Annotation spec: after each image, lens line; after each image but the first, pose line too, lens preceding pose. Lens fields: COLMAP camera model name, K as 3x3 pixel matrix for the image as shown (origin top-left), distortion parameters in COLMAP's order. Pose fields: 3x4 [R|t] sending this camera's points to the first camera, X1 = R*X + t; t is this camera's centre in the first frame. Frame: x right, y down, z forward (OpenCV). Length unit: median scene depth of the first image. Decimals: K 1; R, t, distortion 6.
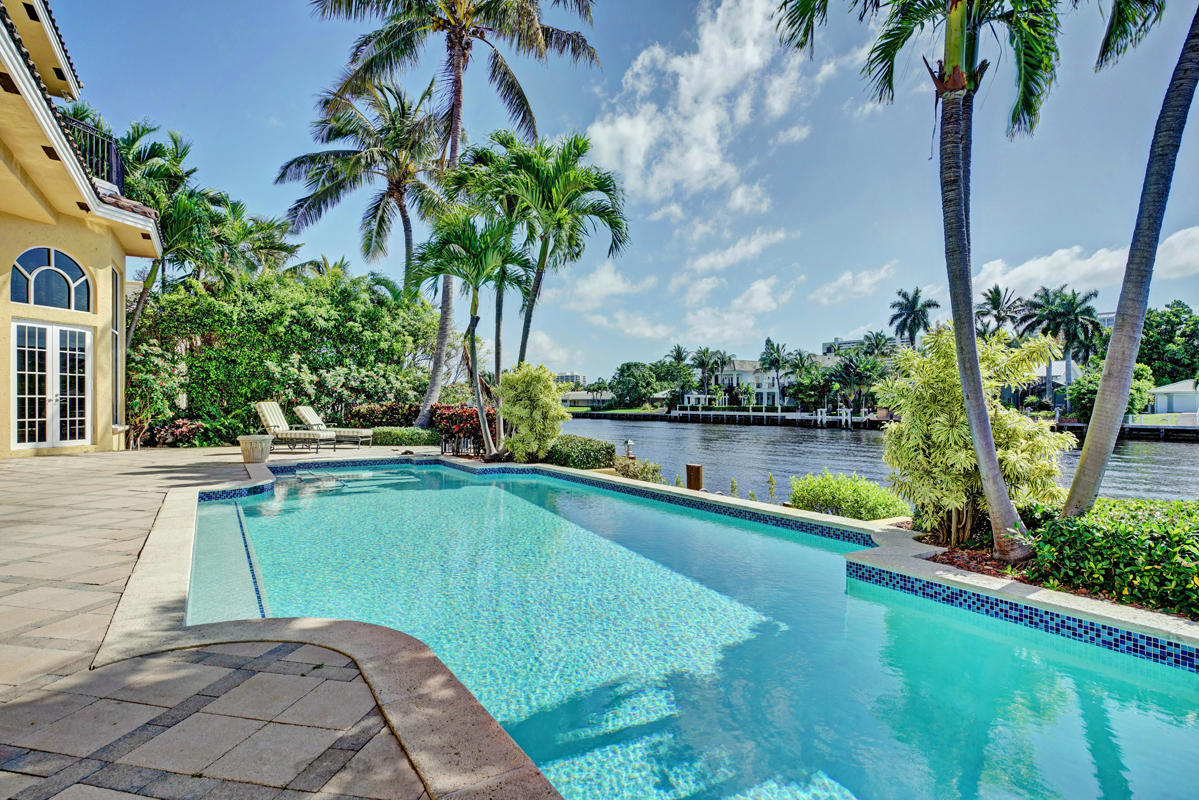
lens RADIAL K [[611.2, 0, 596.9], [0, 611.2, 400.6], [0, 0, 1]] dist [0.001164, 0.002564]
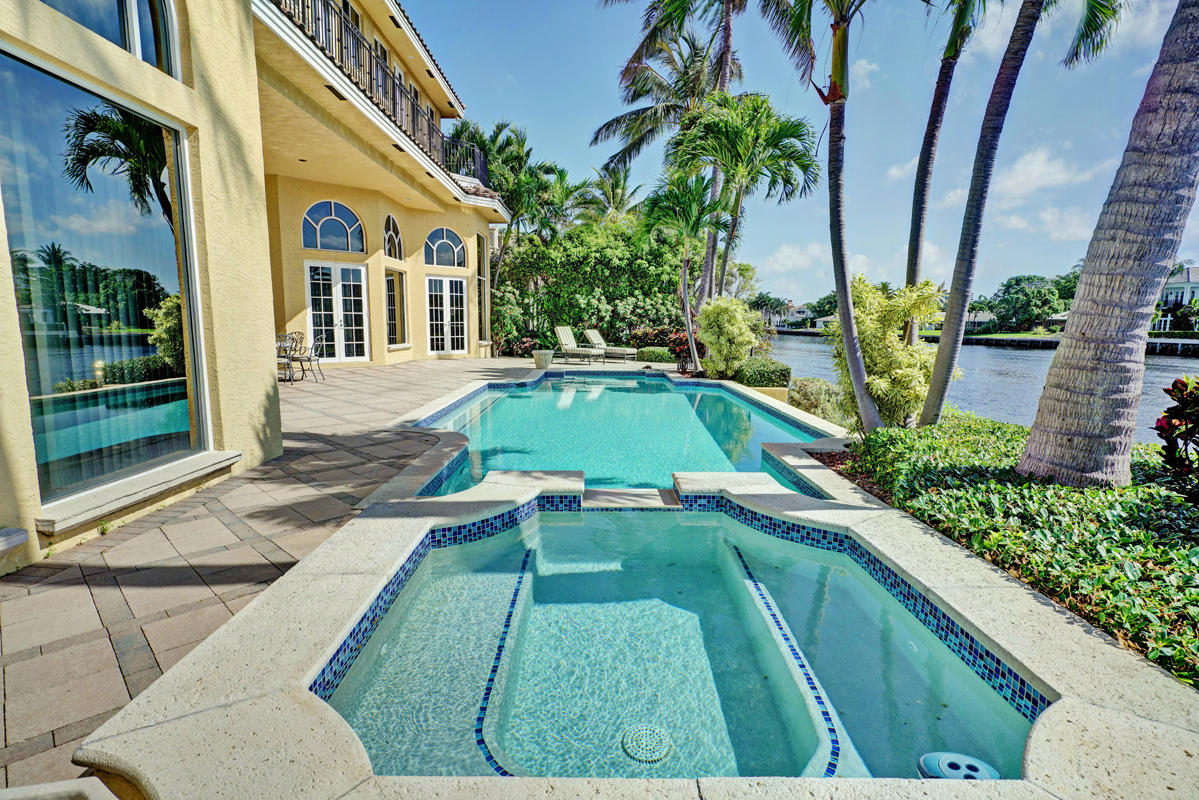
lens RADIAL K [[611.2, 0, 594.8], [0, 611.2, 403.4], [0, 0, 1]] dist [0.001164, 0.002564]
pose [[0.842303, 0.075424, -0.533701, 0.197612], [-0.003801, 0.990968, 0.134047, -0.008179], [0.538990, -0.110880, 0.834982, -0.097825]]
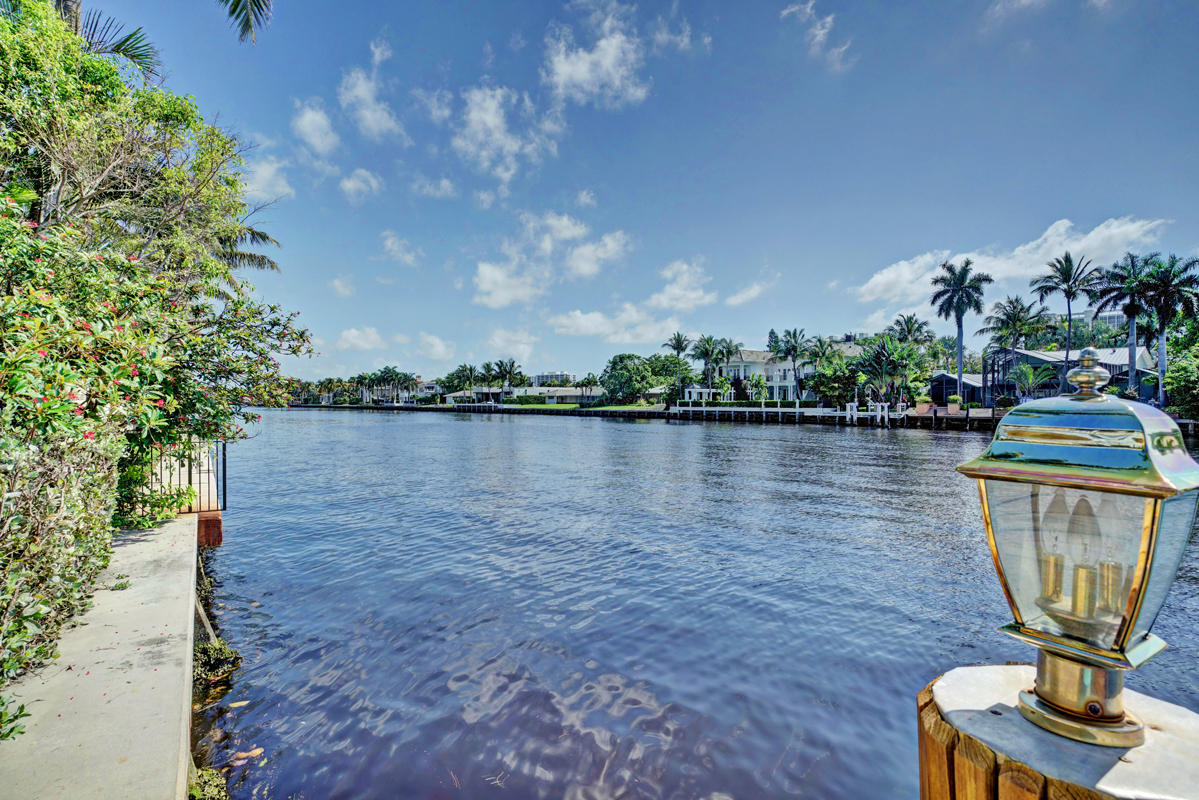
lens RADIAL K [[611.2, 0, 597.5], [0, 611.2, 402.0], [0, 0, 1]] dist [0.001164, 0.002564]
pose [[0.999863, 0.000118, 0.016543, 0.012073], [-0.000164, 0.999996, 0.002739, 0.047267], [-0.016543, -0.002741, 0.999859, 0.792697]]
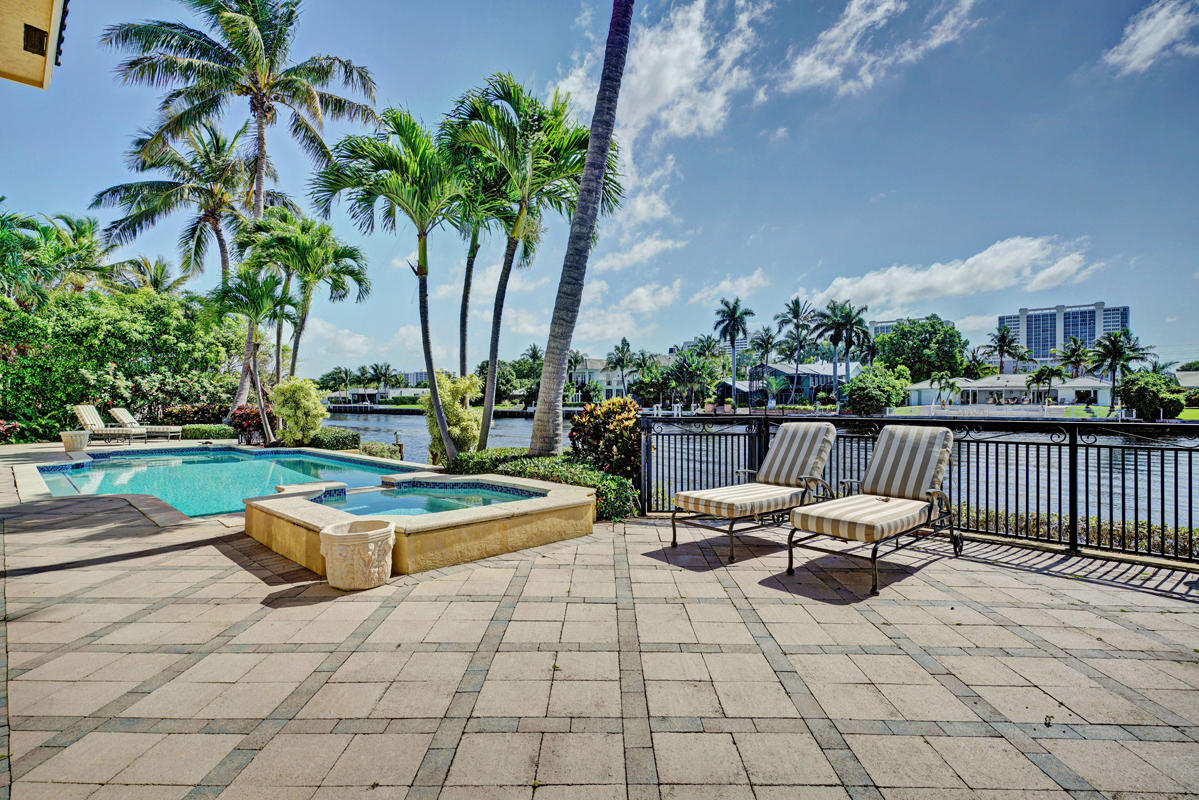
lens RADIAL K [[611.2, 0, 597.5], [0, 611.2, 403.8], [0, 0, 1]] dist [0.001164, 0.002564]
pose [[0.978758, -0.007848, 0.204867, 0.167462], [0.005486, 0.999912, 0.012095, -0.007397], [-0.204944, -0.010714, 0.978715, -0.318604]]
